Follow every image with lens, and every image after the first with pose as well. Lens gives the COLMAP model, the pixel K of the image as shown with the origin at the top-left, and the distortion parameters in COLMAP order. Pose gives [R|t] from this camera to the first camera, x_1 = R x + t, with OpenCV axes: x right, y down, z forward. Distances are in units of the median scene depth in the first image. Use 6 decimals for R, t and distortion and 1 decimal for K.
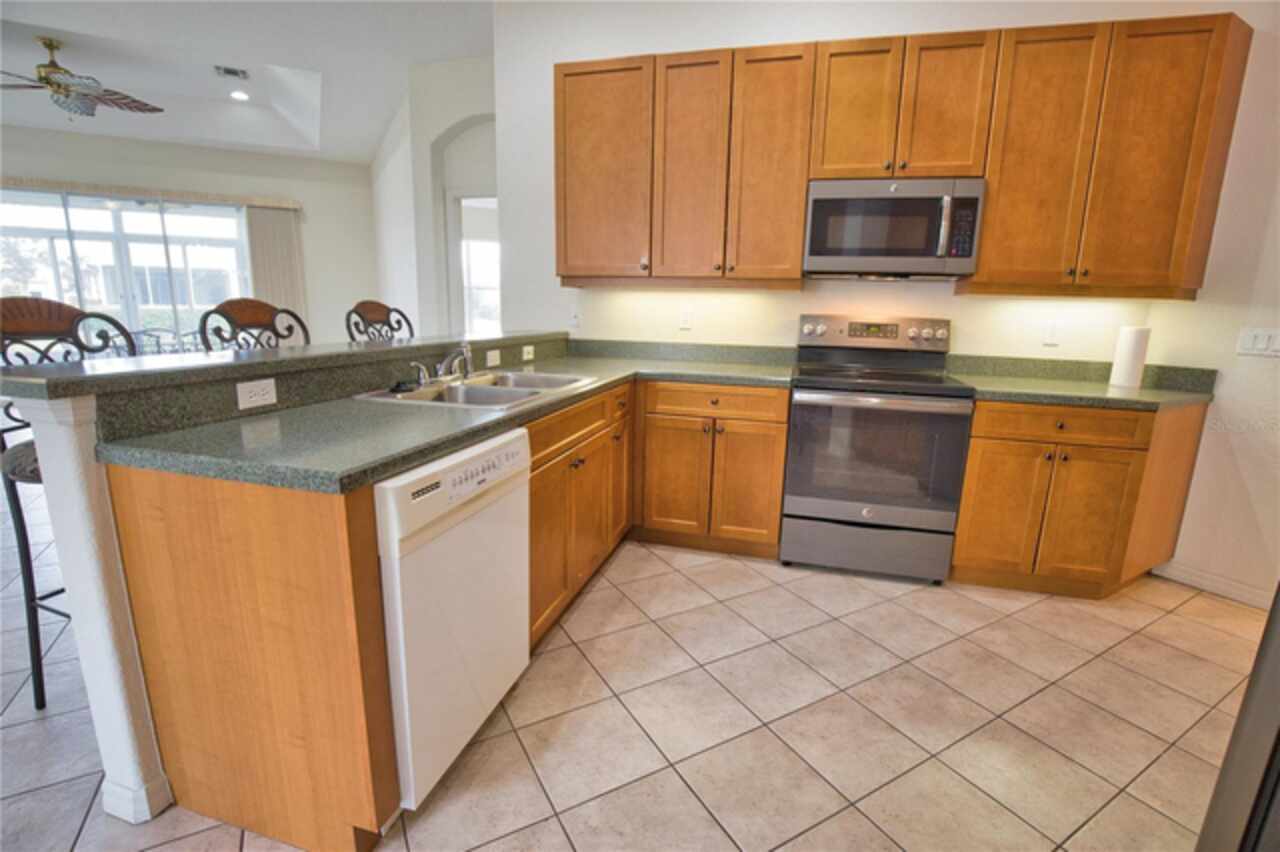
lens RADIAL K [[583.3, 0, 642.3], [0, 583.3, 430.4], [0, 0, 1]] dist [-0.033923, 0.006274]
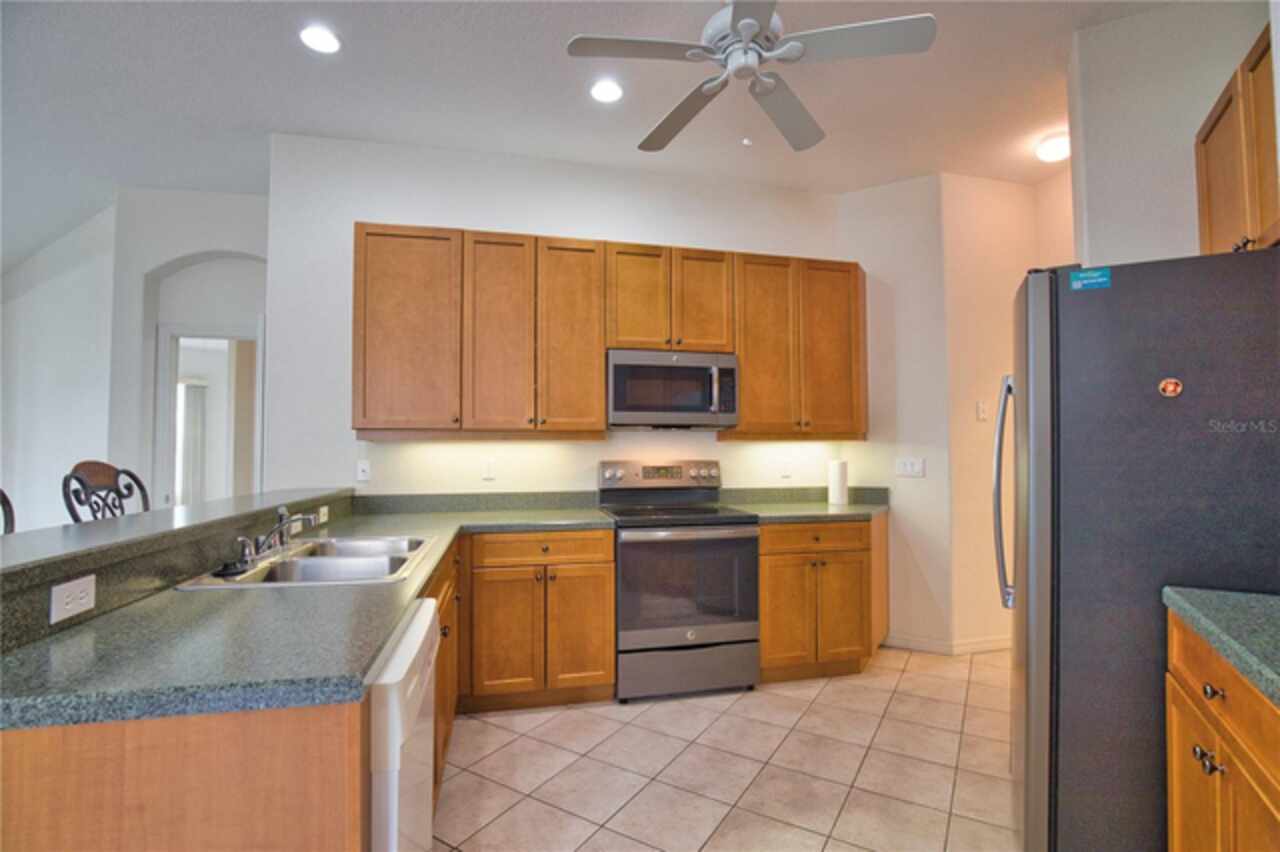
lens RADIAL K [[583.3, 0, 646.0], [0, 583.3, 433.6], [0, 0, 1]] dist [-0.033923, 0.006274]
pose [[0.876952, -0.011312, 0.480445, -0.209325], [0.123551, 0.971427, -0.202644, -0.017173], [-0.464425, 0.237069, 0.853292, 0.001219]]
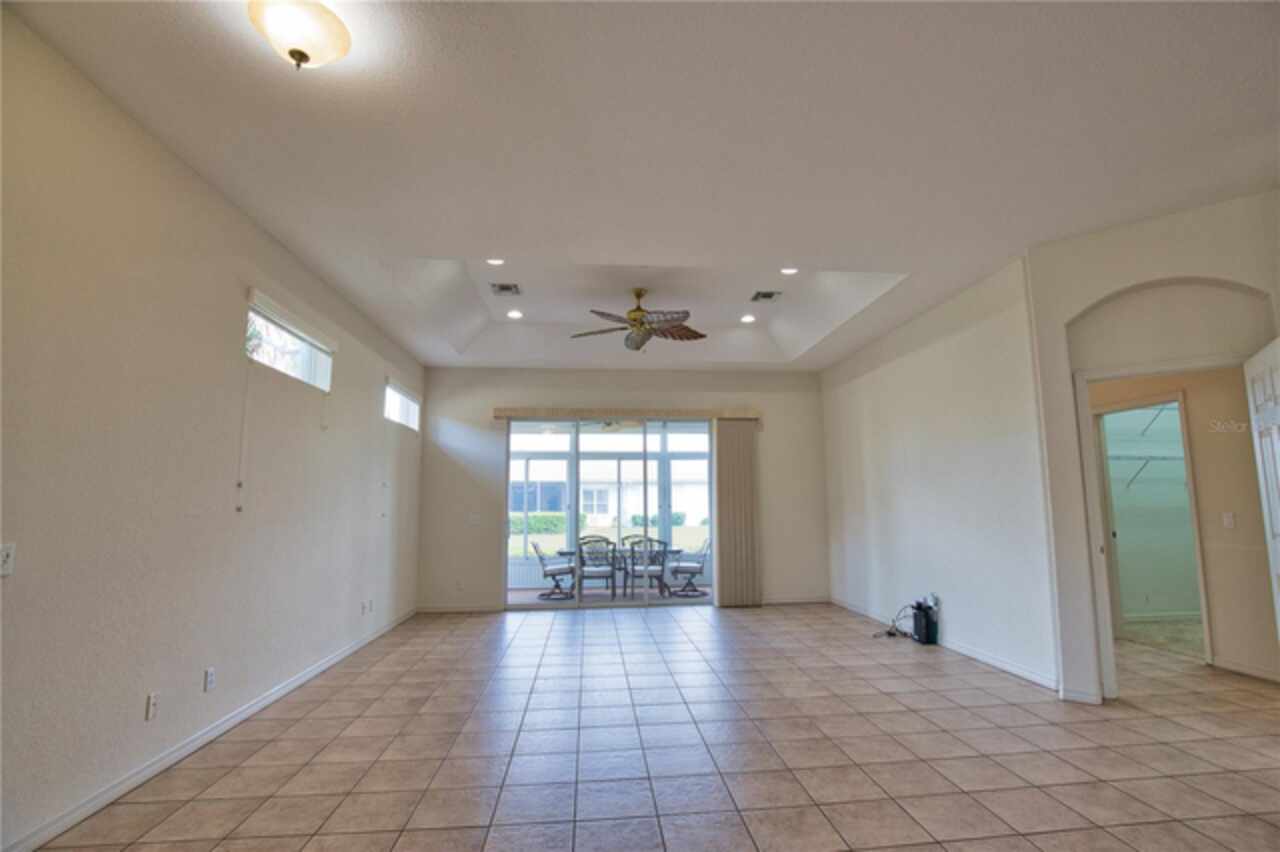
lens RADIAL K [[583.3, 0, 647.5], [0, 583.3, 433.8], [0, 0, 1]] dist [-0.033923, 0.006274]
pose [[0.912983, -0.075590, -0.400934, -1.018904], [-0.062016, 0.945558, -0.319490, -0.044137], [0.403257, 0.316554, 0.858591, 0.101890]]
